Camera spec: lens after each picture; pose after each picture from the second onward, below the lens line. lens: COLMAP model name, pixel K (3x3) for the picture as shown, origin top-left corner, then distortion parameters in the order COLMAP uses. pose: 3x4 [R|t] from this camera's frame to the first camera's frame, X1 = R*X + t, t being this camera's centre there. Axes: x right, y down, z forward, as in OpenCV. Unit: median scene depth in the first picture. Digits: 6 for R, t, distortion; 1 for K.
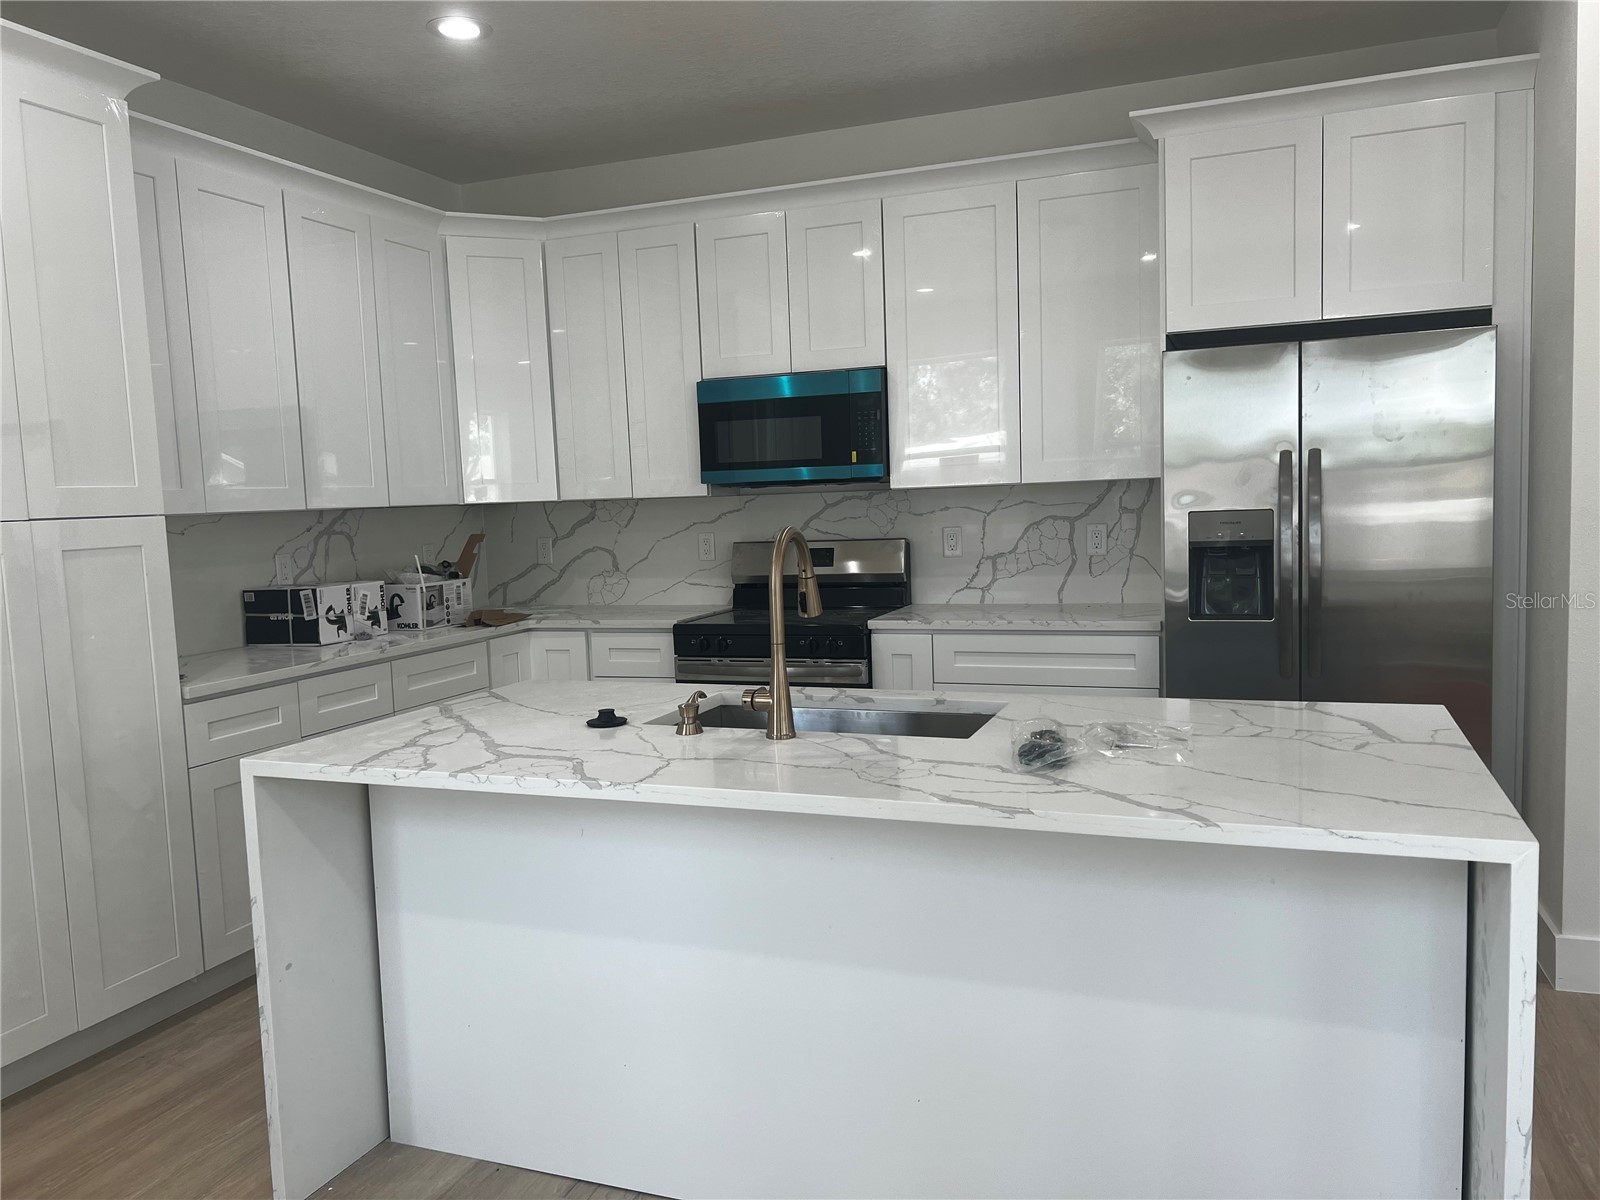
lens RADIAL K [[1200.5, 0, 813.0], [0, 1200.5, 607.8], [0, 0, 1]] dist [0.058591, -0.052125]
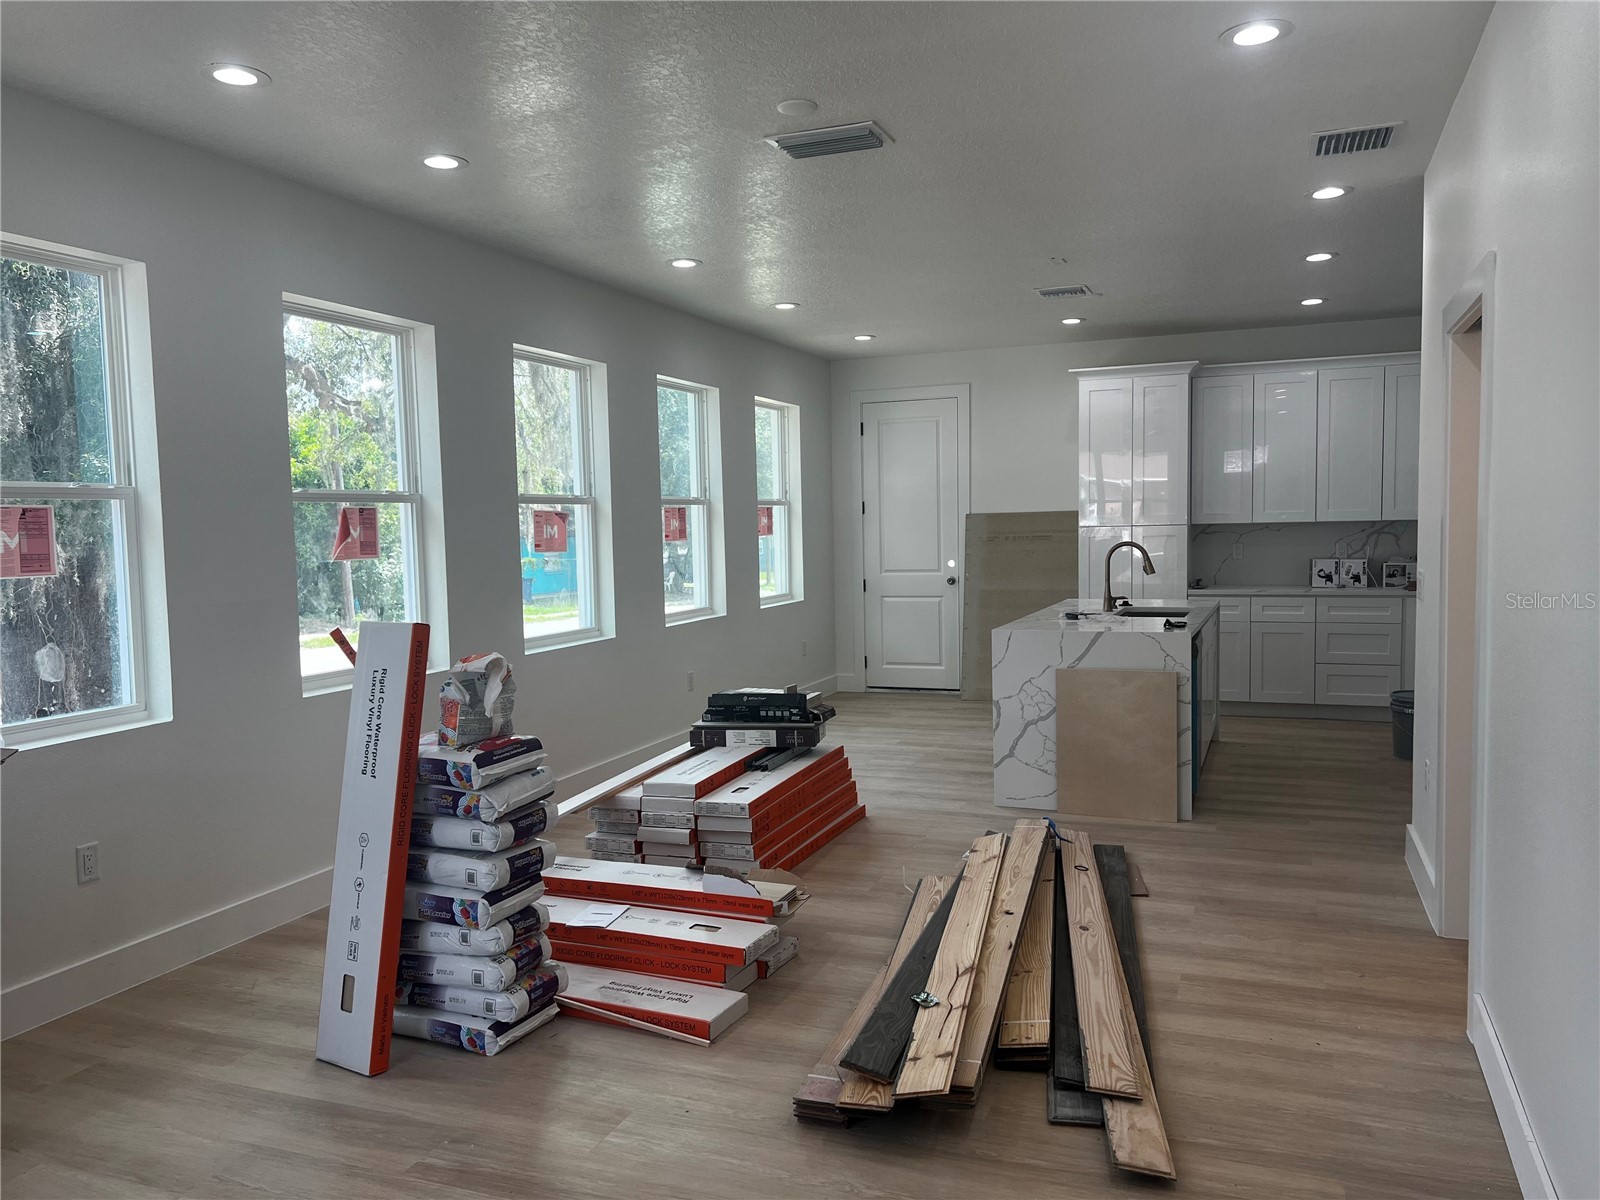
lens RADIAL K [[1200.5, 0, 792.3], [0, 1200.5, 602.9], [0, 0, 1]] dist [0.058591, -0.052125]
pose [[-0.021905, 0.109769, -0.993716, 1.521488], [-0.073743, 0.991069, 0.111102, -0.097205], [0.997037, 0.075714, -0.013615, 0.127768]]
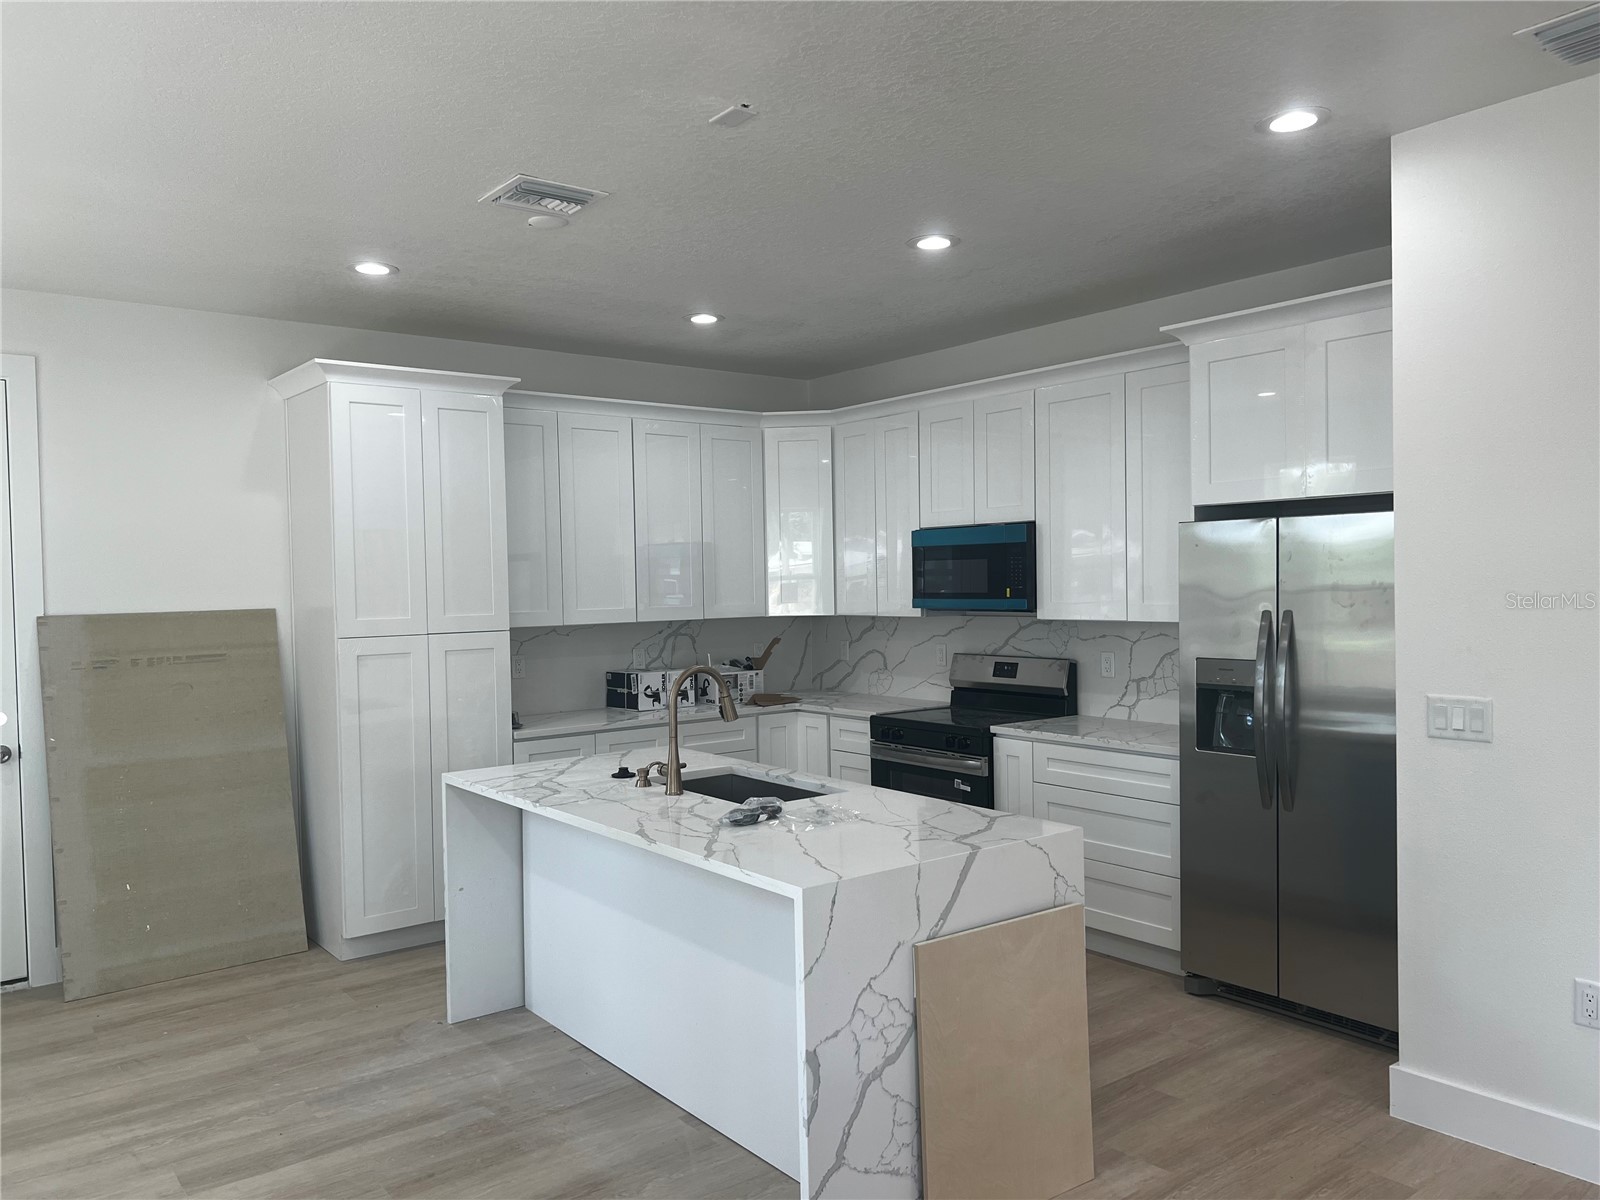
lens RADIAL K [[1200.5, 0, 807.4], [0, 1200.5, 610.5], [0, 0, 1]] dist [0.058591, -0.052125]
pose [[0.853929, 0.035972, -0.519145, 0.499918], [-0.063524, 0.997353, -0.035381, -0.049681], [0.516498, 0.063191, 0.853954, -0.169059]]
